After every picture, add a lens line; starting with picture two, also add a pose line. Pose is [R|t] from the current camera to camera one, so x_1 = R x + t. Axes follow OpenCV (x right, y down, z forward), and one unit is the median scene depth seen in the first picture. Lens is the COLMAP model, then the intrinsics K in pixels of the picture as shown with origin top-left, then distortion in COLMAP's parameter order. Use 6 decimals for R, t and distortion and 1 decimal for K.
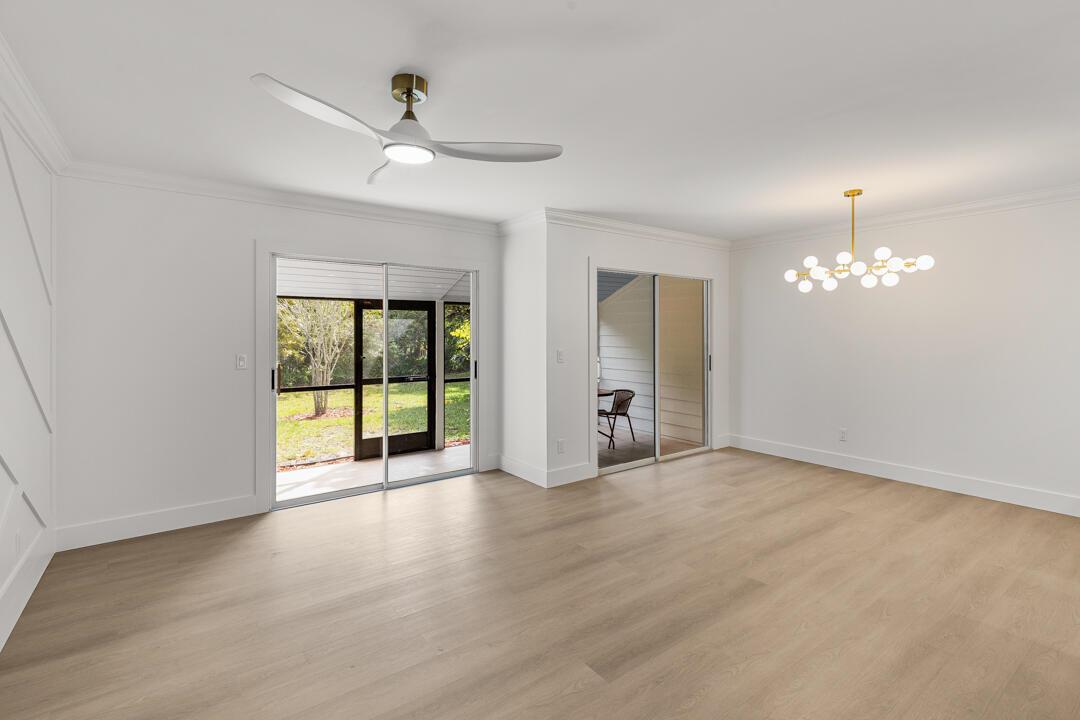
lens RADIAL K [[497.2, 0, 538.5], [0, 497.2, 331.3], [0, 0, 1]] dist [0.003478, -0.000127]
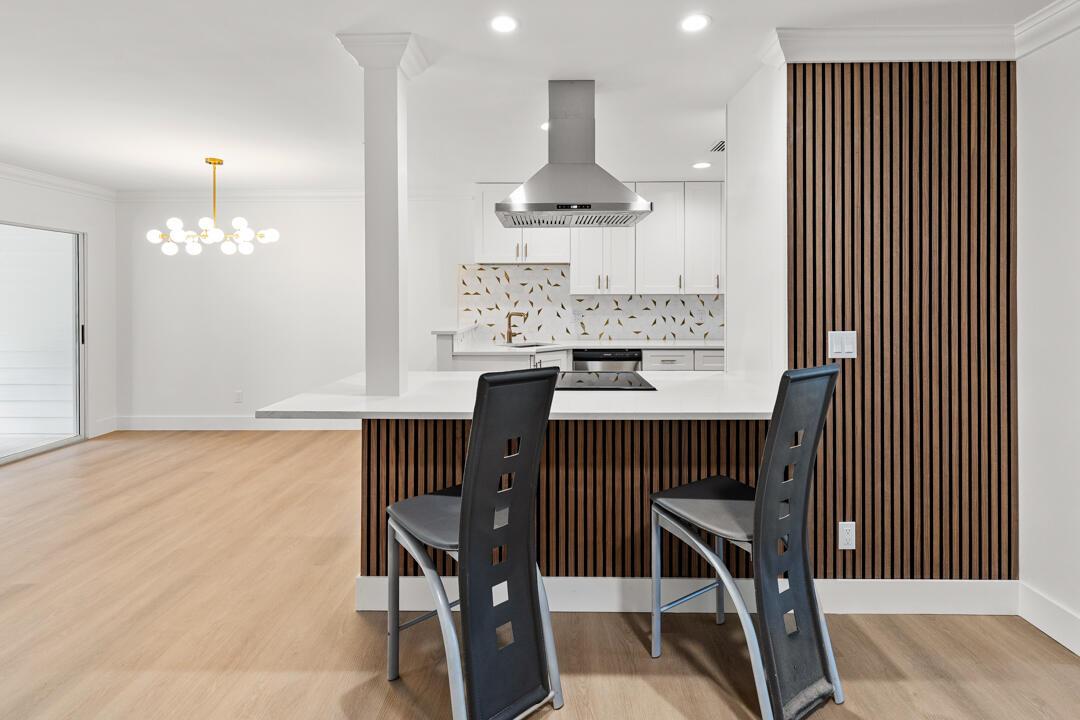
lens RADIAL K [[504.5, 0, 537.4], [0, 504.5, 300.0], [0, 0, 1]] dist [0.001347, -0.000302]
pose [[0.599739, -0.002095, 0.800193, 0.195651], [-0.000348, 0.999996, 0.002879, 0.006181], [-0.800196, -0.002005, 0.599736, -0.162307]]
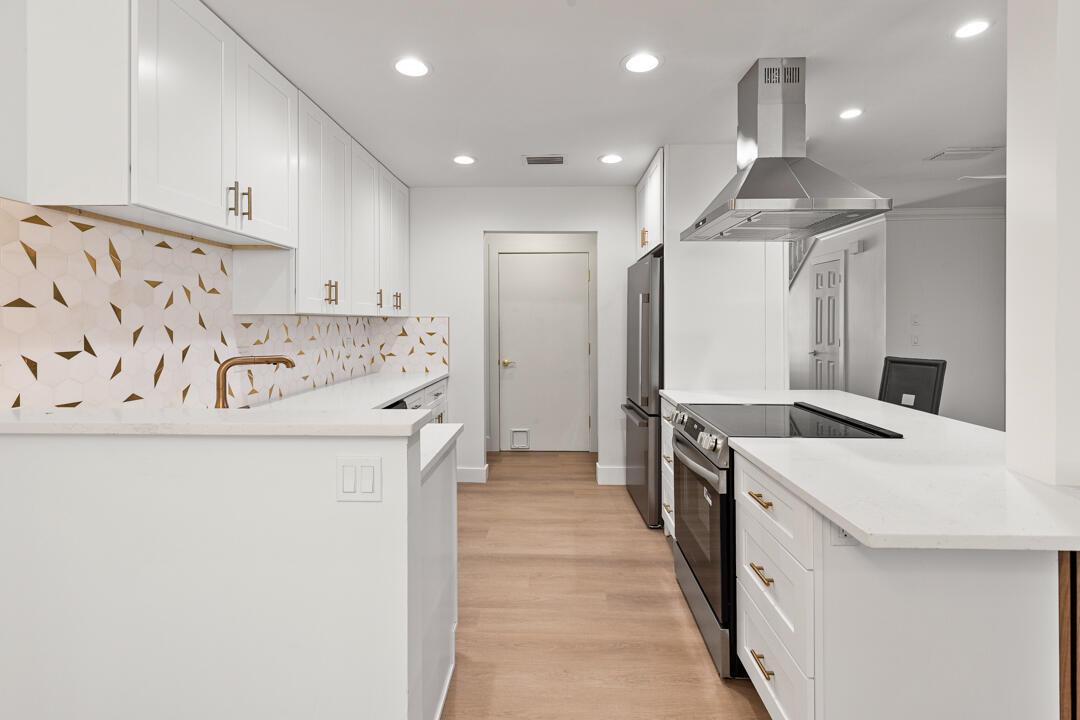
lens RADIAL K [[502.7, 0, 544.7], [0, 502.7, 321.1], [0, 0, 1]] dist [0.000693, 0.000203]
pose [[-0.793014, 0.003139, 0.609196, 0.636016], [0.001119, 0.999993, -0.003696, 0.008322], [-0.609203, -0.002249, -0.793011, 0.844516]]
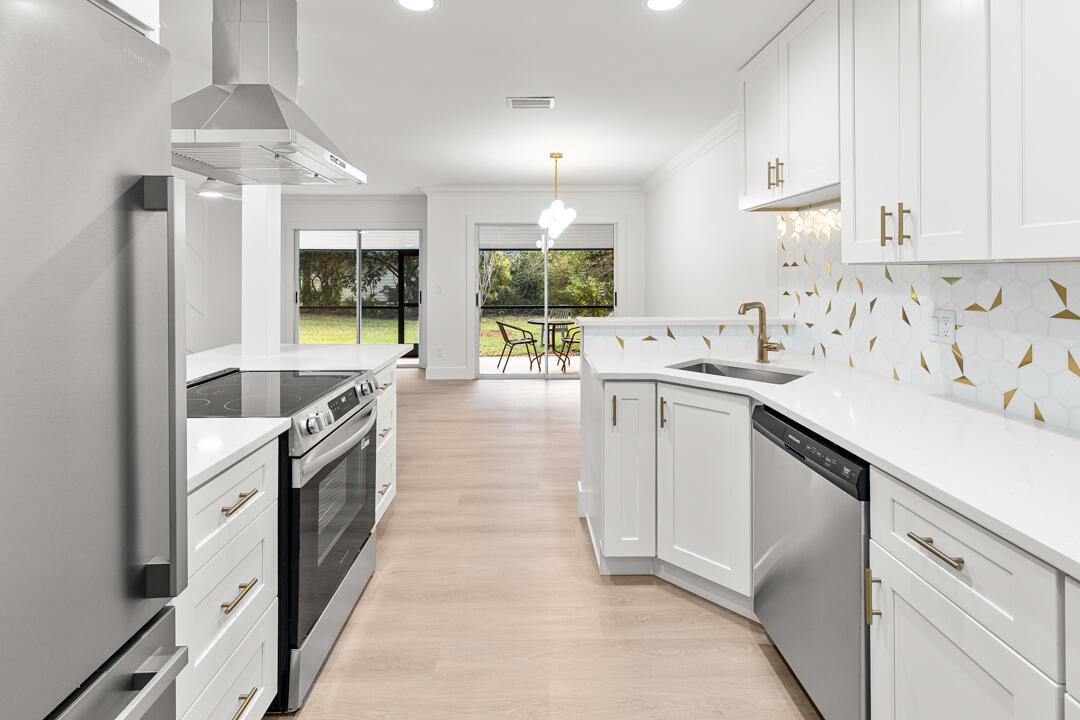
lens RADIAL K [[517.7, 0, 525.0], [0, 517.7, 269.3], [0, 0, 1]] dist [0.003699, -0.000502]
pose [[0.802370, -0.002347, -0.596822, 1.319672], [0.000393, 0.999994, -0.003405, 0.002669], [0.596827, 0.002498, 0.802366, -0.054661]]
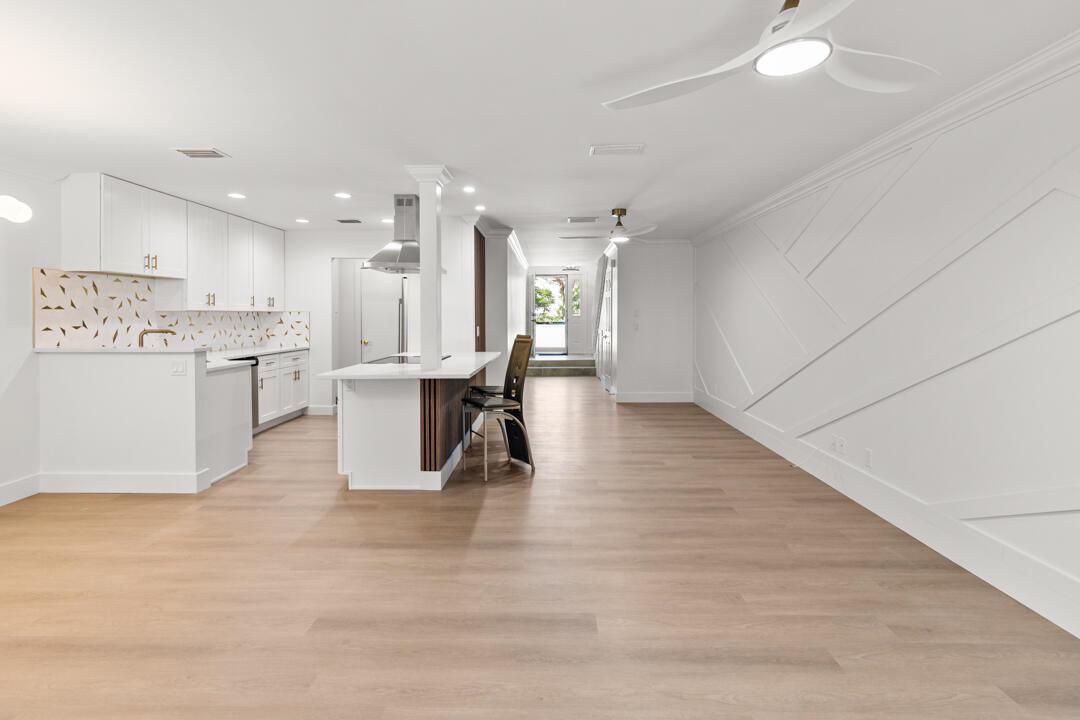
lens RADIAL K [[504.2, 0, 542.8], [0, 504.2, 315.4], [0, 0, 1]] dist [0.005170, -0.000502]
pose [[-0.799352, 0.001763, 0.600860, -0.235819], [0.001464, 0.999998, -0.000987, 0.011220], [-0.600861, 0.000090, -0.799353, 1.019212]]
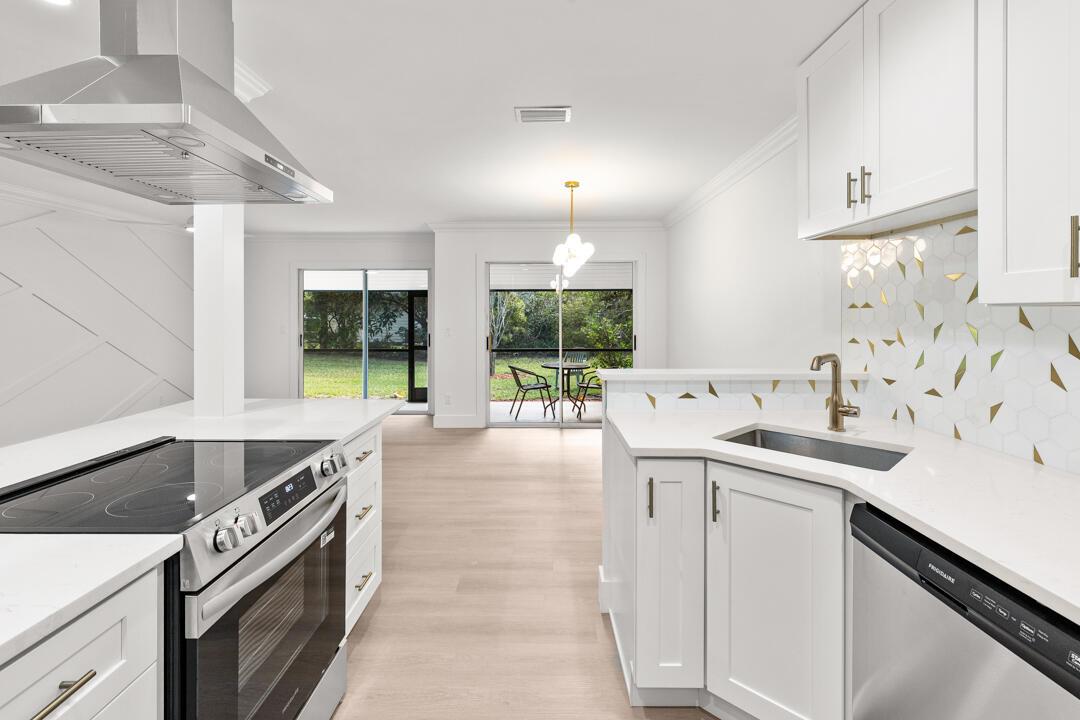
lens RADIAL K [[504.2, 0, 542.8], [0, 504.2, 315.4], [0, 0, 1]] dist [0.005170, -0.000502]
pose [[0.805704, 0.002490, -0.592314, 1.230151], [0.001852, 0.999976, 0.006723, 0.000156], [0.592316, -0.006514, 0.805679, 0.076063]]
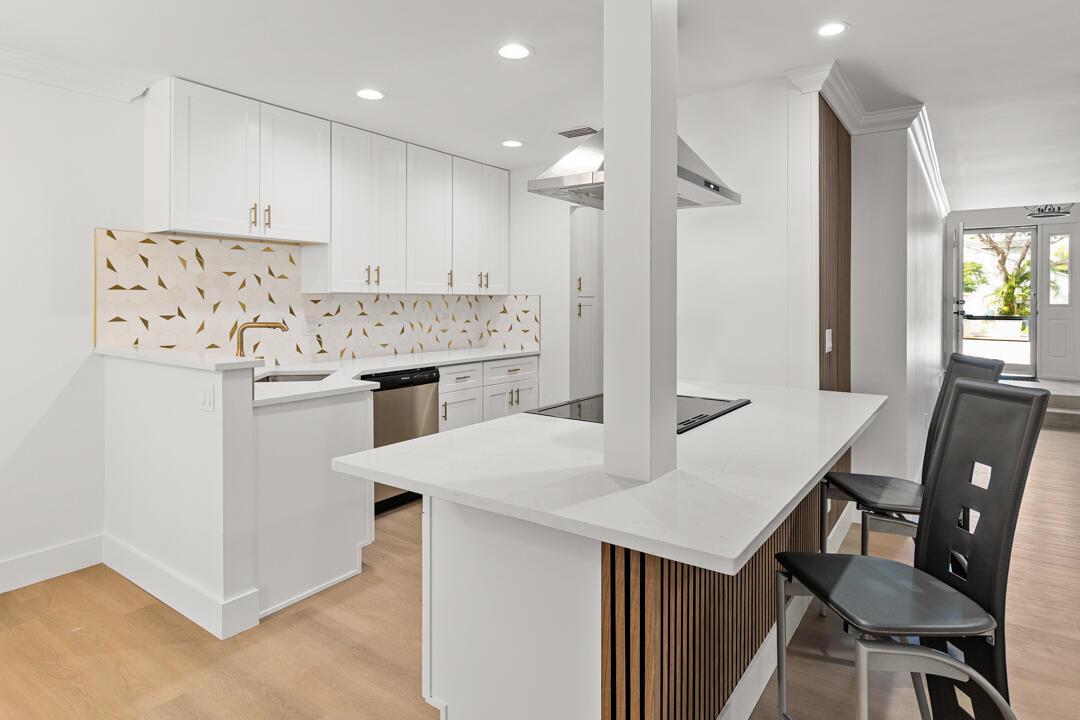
lens RADIAL K [[609.4, 0, 543.5], [0, 609.4, 300.0], [0, 0, 1]] dist [0.000062, -0.000248]
pose [[-0.320951, 0.000336, 0.947096, 0.205779], [-0.005420, 0.999983, -0.002191, 0.008649], [-0.947080, -0.005837, -0.320944, 0.523520]]
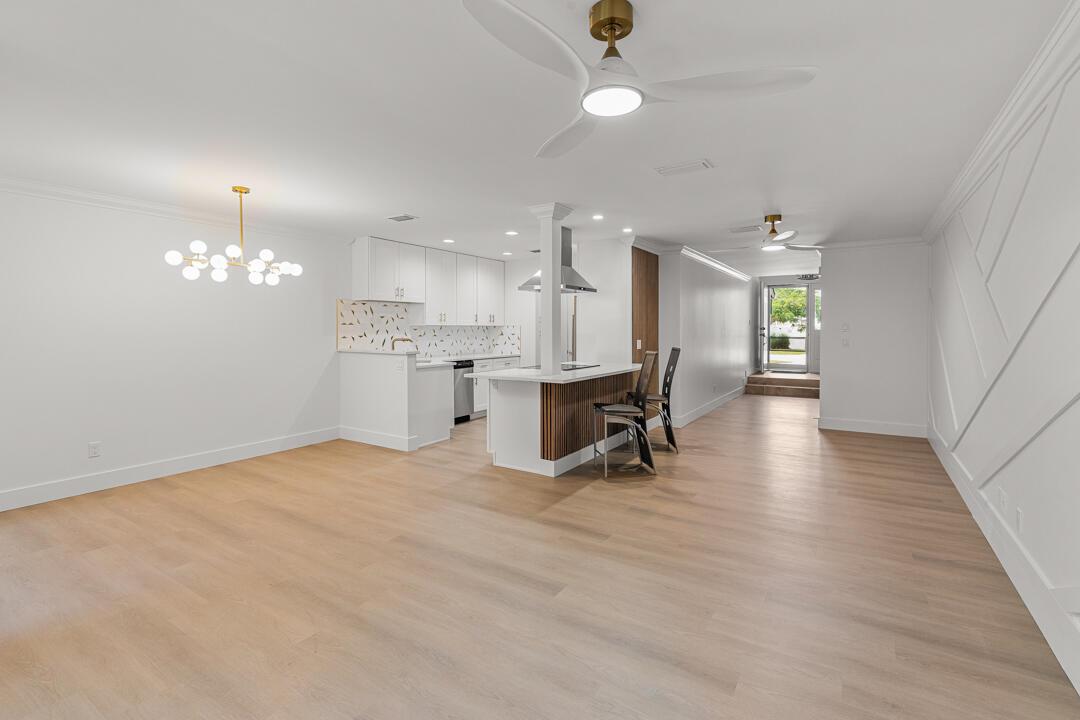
lens RADIAL K [[497.2, 0, 538.5], [0, 497.2, 331.3], [0, 0, 1]] dist [0.003478, -0.000127]
pose [[-0.357256, -0.004276, 0.933997, -0.548916], [-0.001526, 0.999991, 0.003994, 0.009531], [-0.934005, 0.000002, -0.357259, 0.792522]]
